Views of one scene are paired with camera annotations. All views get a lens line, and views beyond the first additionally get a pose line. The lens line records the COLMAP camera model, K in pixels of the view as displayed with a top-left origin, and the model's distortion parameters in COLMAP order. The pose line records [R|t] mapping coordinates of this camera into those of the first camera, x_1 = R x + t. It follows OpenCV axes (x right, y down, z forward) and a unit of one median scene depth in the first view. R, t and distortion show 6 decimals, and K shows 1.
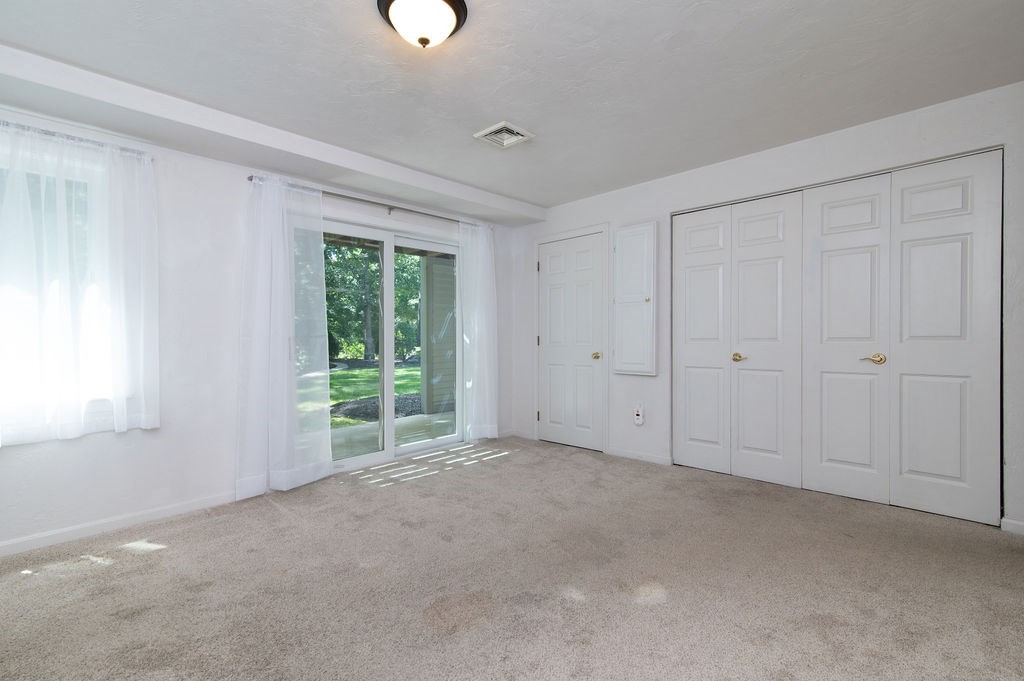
lens RADIAL K [[451.8, 0, 512.5], [0, 451.8, 343.1], [0, 0, 1]] dist [0.001122, 0.000571]
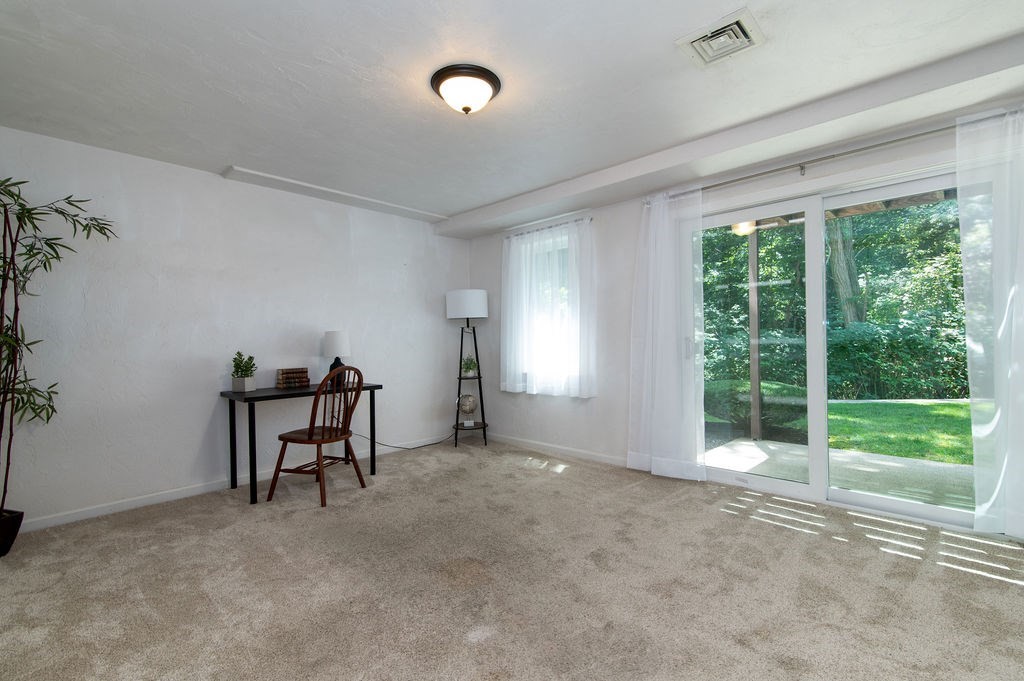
lens RADIAL K [[464.7, 0, 524.5], [0, 464.7, 341.9], [0, 0, 1]] dist [0.001774, 0.000128]
pose [[0.007720, 0.016243, -0.999838, 0.510090], [0.000875, 0.999868, 0.016250, -0.018156], [0.999970, -0.001000, 0.007705, 0.526586]]
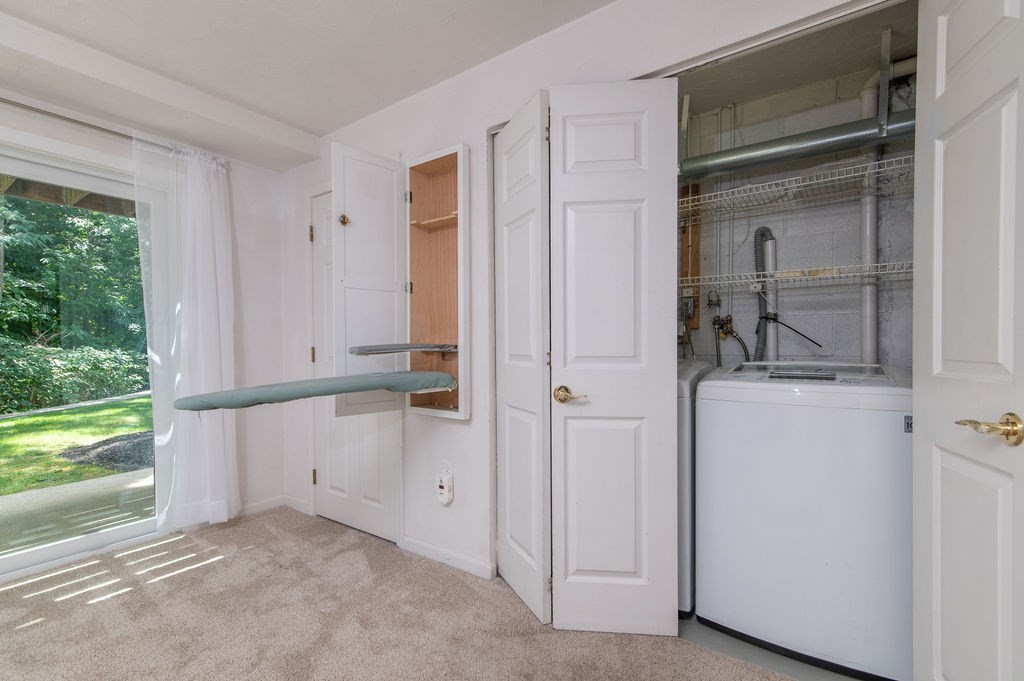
lens RADIAL K [[460.2, 0, 511.4], [0, 460.2, 350.1], [0, 0, 1]] dist [-0.000316, -0.000105]
pose [[0.987231, 0.001708, 0.159283, 0.278145], [-0.000868, 0.999985, -0.005338, -0.010522], [-0.159290, 0.005132, 0.987218, 0.422232]]
